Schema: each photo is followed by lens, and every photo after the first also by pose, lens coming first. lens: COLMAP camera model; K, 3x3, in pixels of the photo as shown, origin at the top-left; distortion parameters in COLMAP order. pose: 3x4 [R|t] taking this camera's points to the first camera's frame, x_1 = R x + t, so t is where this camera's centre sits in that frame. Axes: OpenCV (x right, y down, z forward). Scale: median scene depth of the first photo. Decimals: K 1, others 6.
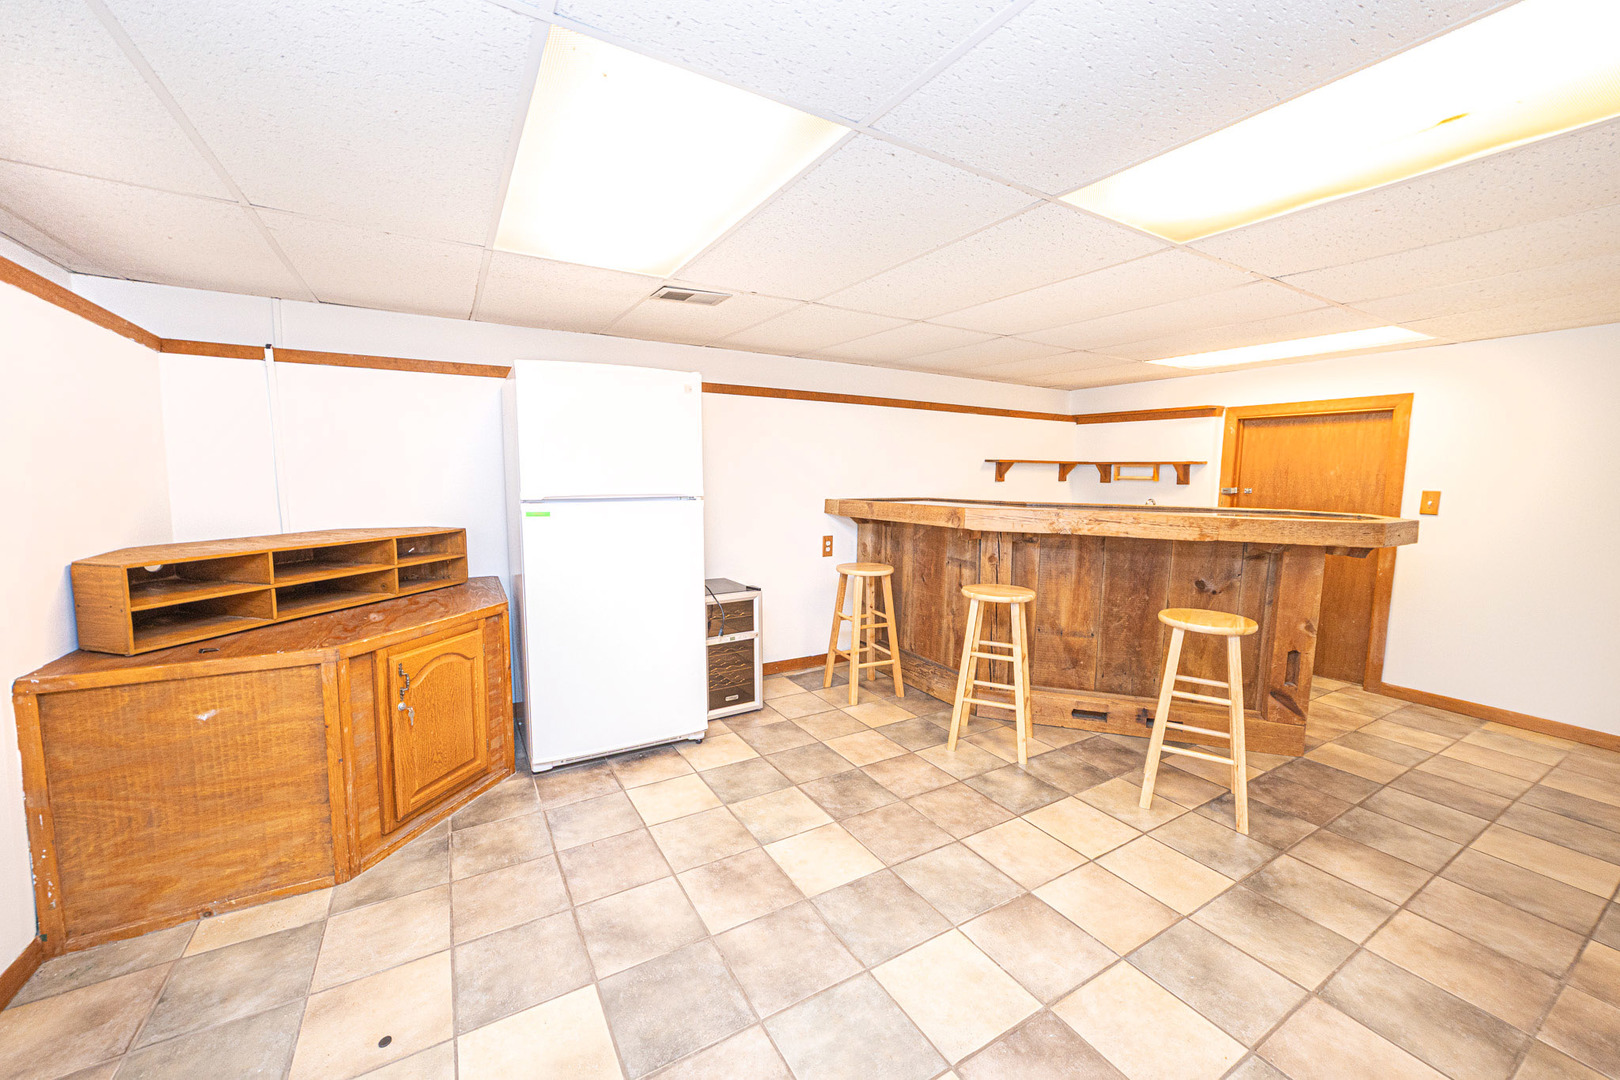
lens RADIAL K [[617.2, 0, 812.6], [0, 617.2, 549.6], [0, 0, 1]] dist [-0.021638, 0.006777]
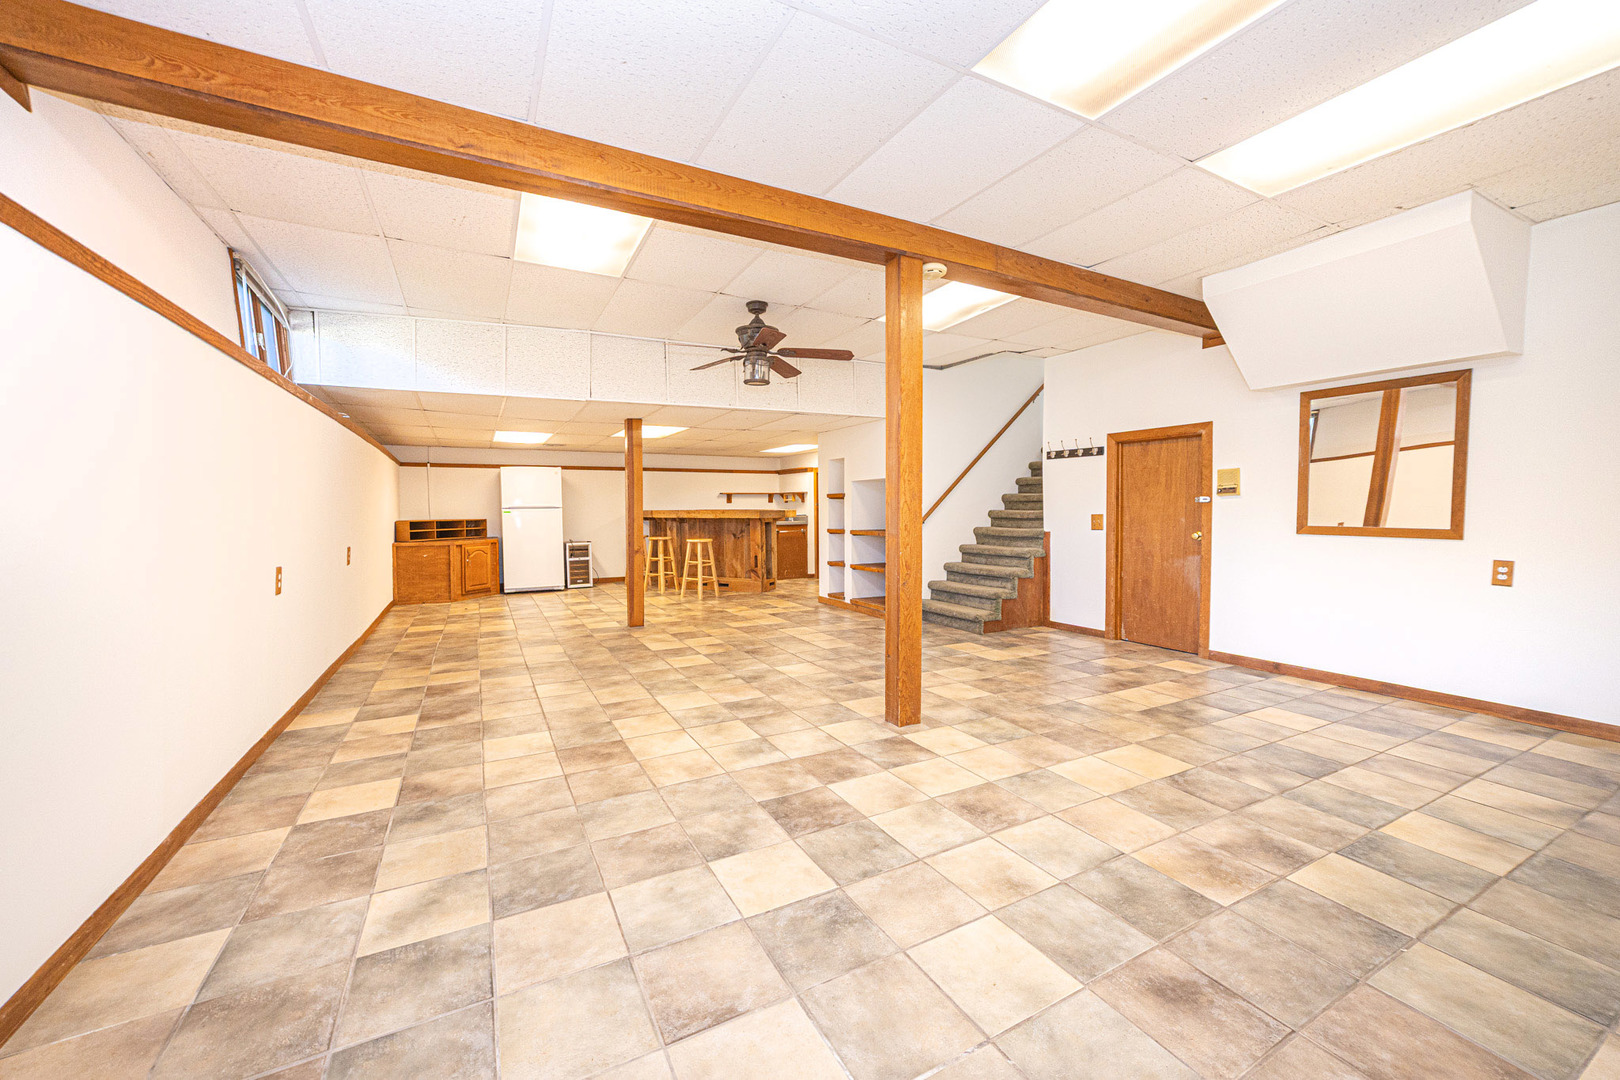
lens RADIAL K [[617.2, 0, 802.0], [0, 617.2, 539.9], [0, 0, 1]] dist [-0.021638, 0.006777]
pose [[0.998103, -0.014838, -0.059751, 1.254664], [0.010334, 0.997130, -0.074998, 0.334593], [0.060692, 0.074238, 0.995392, -2.064234]]
